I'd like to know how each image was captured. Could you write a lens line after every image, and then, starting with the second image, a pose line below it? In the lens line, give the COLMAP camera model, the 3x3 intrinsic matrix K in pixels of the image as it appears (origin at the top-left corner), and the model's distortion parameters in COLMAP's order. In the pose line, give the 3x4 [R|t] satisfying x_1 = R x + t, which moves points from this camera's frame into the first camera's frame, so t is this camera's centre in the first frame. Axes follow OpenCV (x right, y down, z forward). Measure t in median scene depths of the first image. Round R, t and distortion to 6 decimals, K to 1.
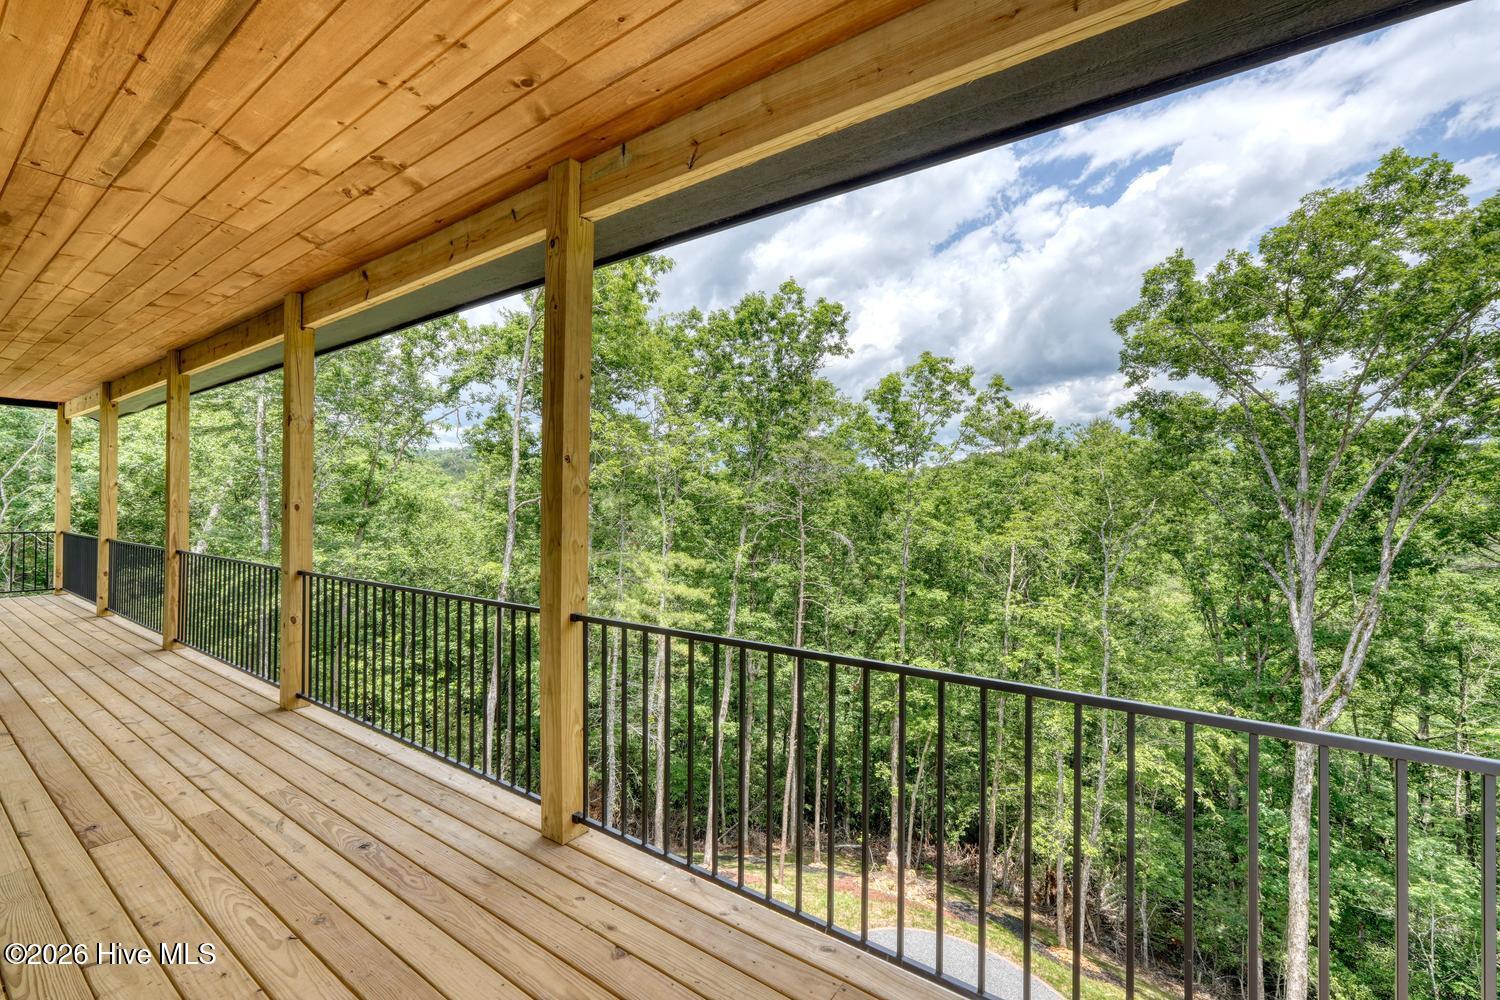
lens RADIAL K [[635.6, 0, 750.7], [0, 635.6, 501.6], [0, 0, 1]] dist [-0.005446, 0.003458]
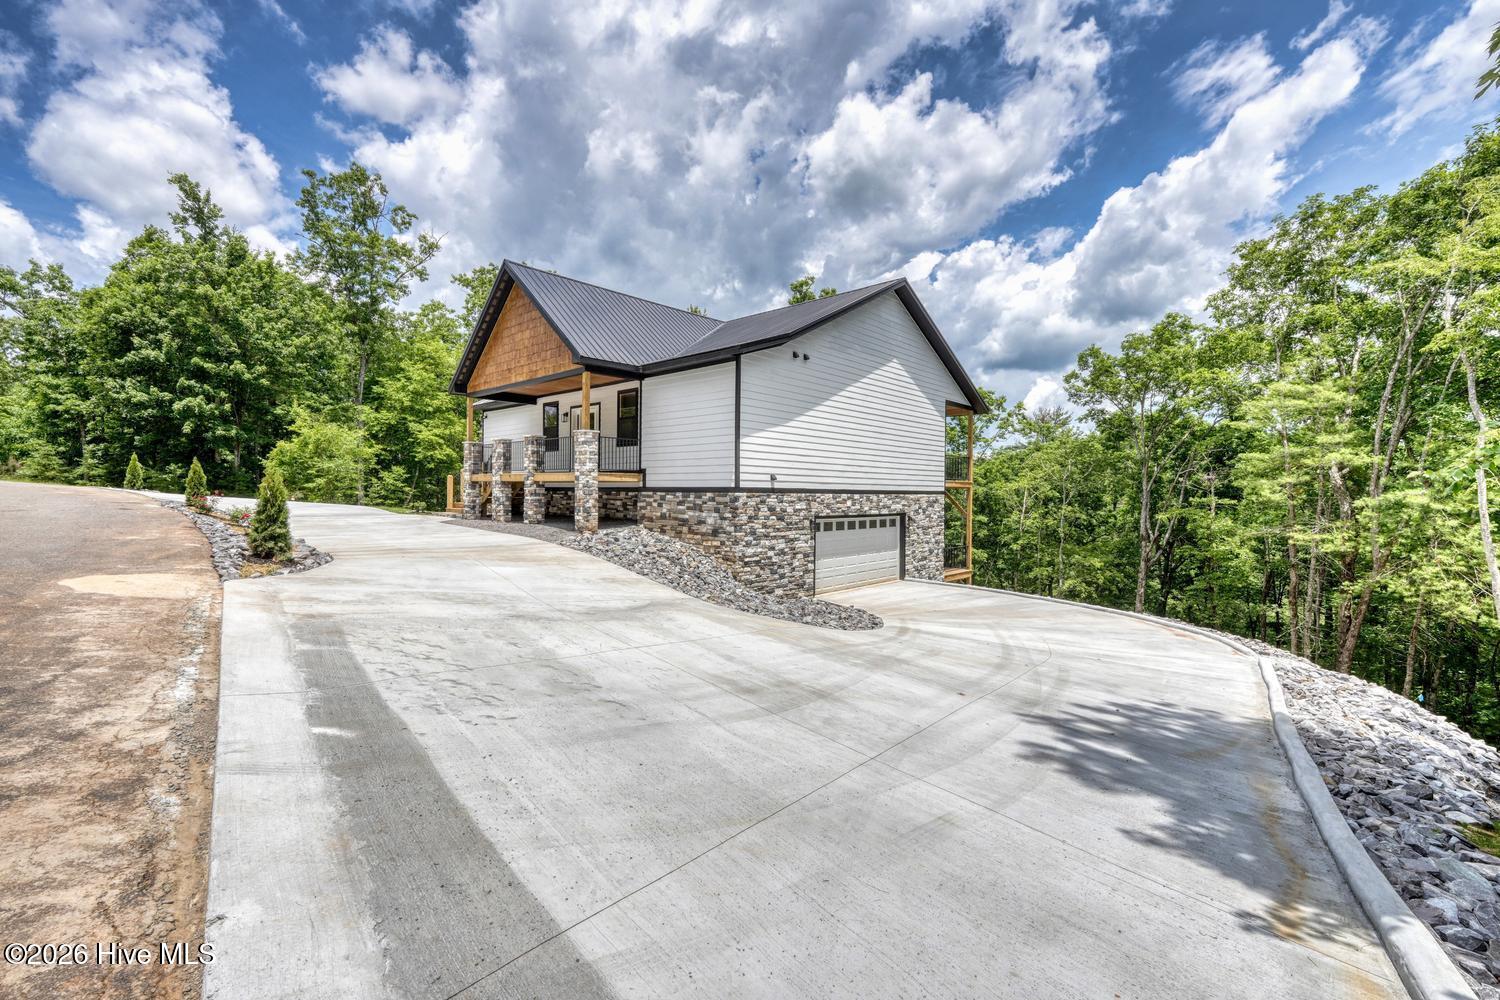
lens RADIAL K [[635.6, 0, 749.2], [0, 635.6, 497.6], [0, 0, 1]] dist [-0.005446, 0.003458]
pose [[0.990406, 0.004202, -0.138122, -0.138089], [-0.002424, 0.999912, 0.013045, 0.070020], [0.138164, -0.012585, 0.990329, -1.034011]]
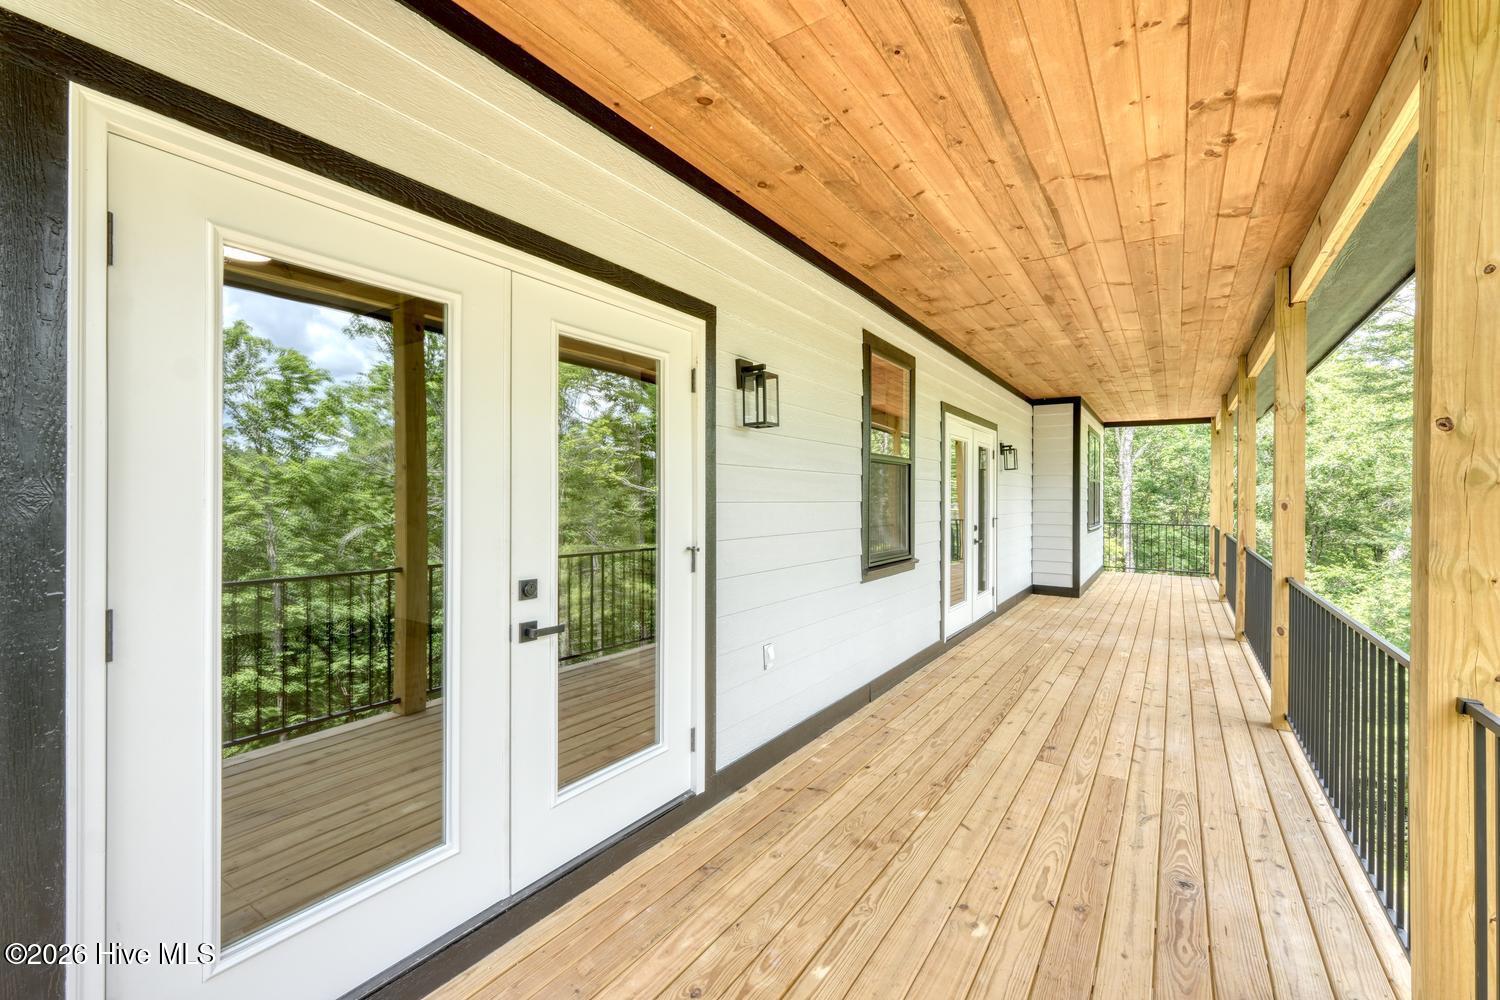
lens RADIAL K [[635.6, 0, 750.3], [0, 635.6, 498.3], [0, 0, 1]] dist [-0.005446, 0.003458]
pose [[0.024905, 0.000385, -0.999690, 0.154816], [-0.006040, 0.999982, 0.000235, 0.001901], [0.999672, 0.006033, 0.024907, 0.209606]]
